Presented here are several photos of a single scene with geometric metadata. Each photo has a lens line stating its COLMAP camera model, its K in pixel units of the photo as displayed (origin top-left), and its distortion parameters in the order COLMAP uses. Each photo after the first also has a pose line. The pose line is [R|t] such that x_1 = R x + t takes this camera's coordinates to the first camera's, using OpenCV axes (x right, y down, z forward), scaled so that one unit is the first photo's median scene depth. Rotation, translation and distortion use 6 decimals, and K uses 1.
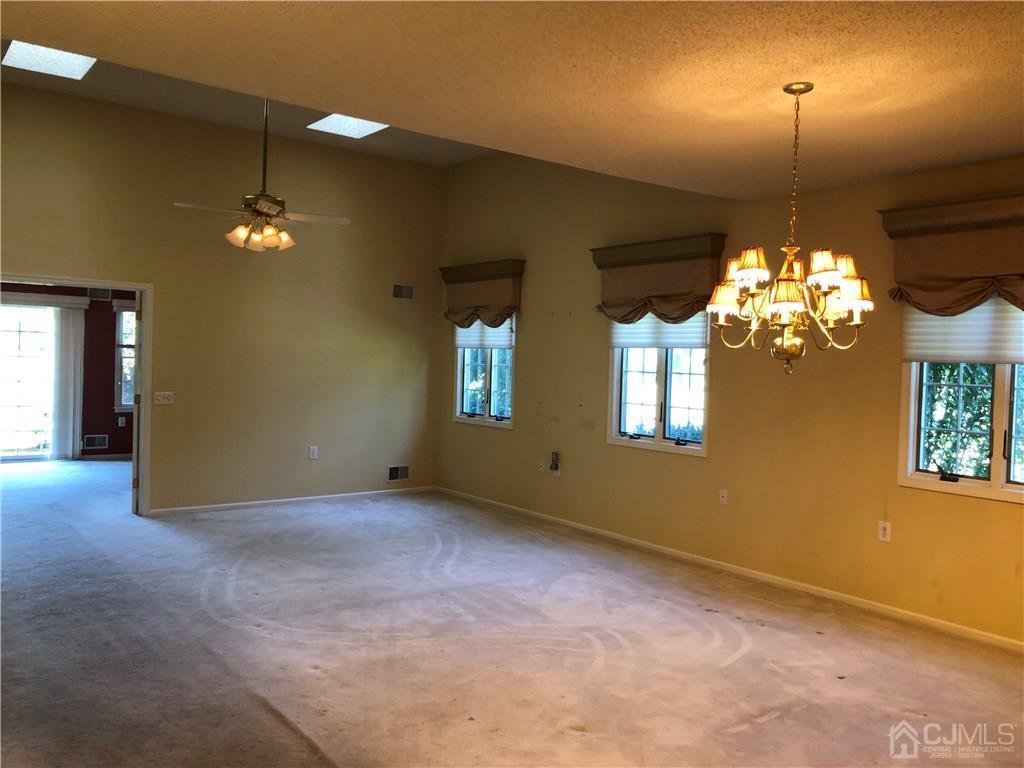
lens RADIAL K [[836.3, 0, 511.9], [0, 836.3, 382.1], [0, 0, 1]] dist [0.020877, 0.001298]
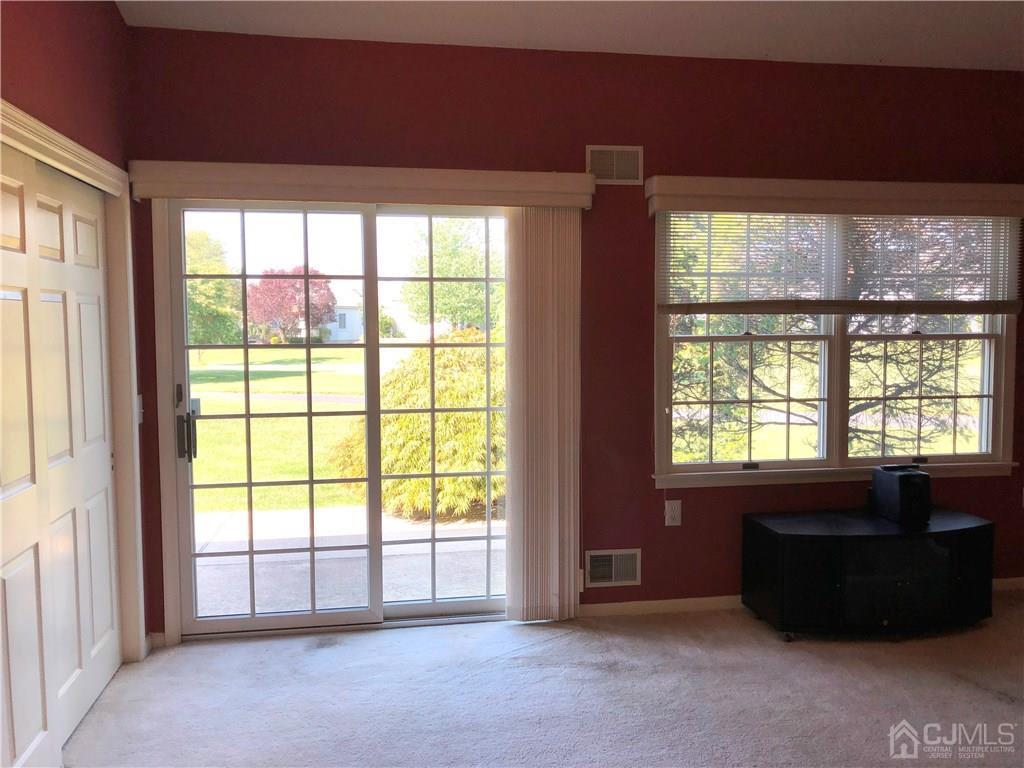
lens RADIAL K [[836.3, 0, 512.7], [0, 836.3, 382.3], [0, 0, 1]] dist [0.020877, 0.001298]
pose [[0.873727, -0.002555, -0.486411, -0.359682], [0.024990, 0.998901, 0.039643, -0.028487], [0.485775, -0.046793, 0.872830, 0.670621]]
